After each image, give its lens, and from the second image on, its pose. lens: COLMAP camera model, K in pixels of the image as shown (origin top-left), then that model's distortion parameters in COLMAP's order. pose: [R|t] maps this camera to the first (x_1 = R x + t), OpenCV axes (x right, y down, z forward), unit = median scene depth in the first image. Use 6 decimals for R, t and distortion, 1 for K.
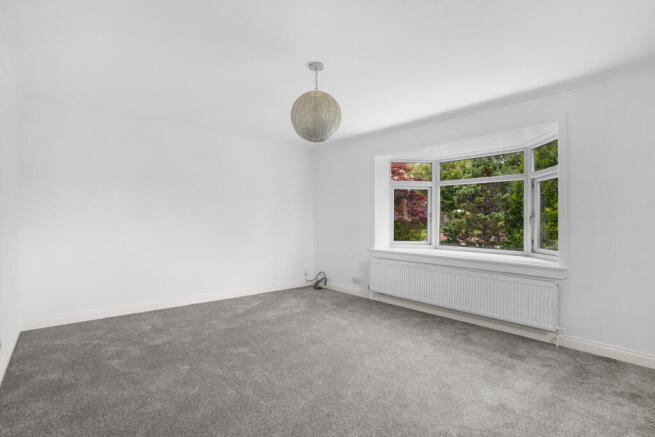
lens RADIAL K [[330.1, 0, 331.9], [0, 330.1, 217.5], [0, 0, 1]] dist [-0.002100, -0.000261]
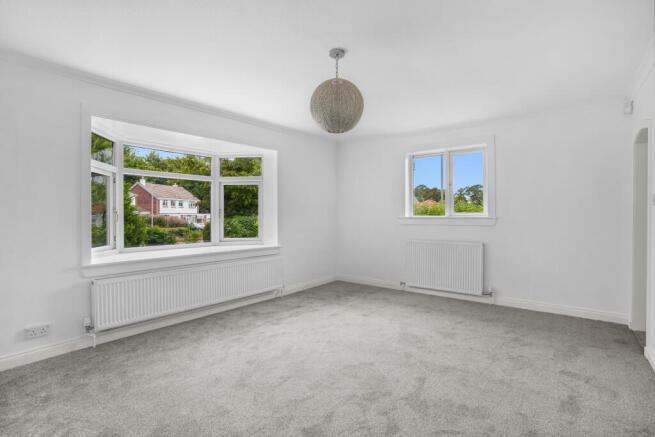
lens RADIAL K [[330.1, 0, 331.9], [0, 330.1, 217.5], [0, 0, 1]] dist [-0.002100, -0.000261]
pose [[-0.158243, -0.013844, 0.987303, -0.738250], [0.003356, 0.999888, 0.014558, -0.001829], [-0.987395, 0.005617, -0.158179, 0.854439]]
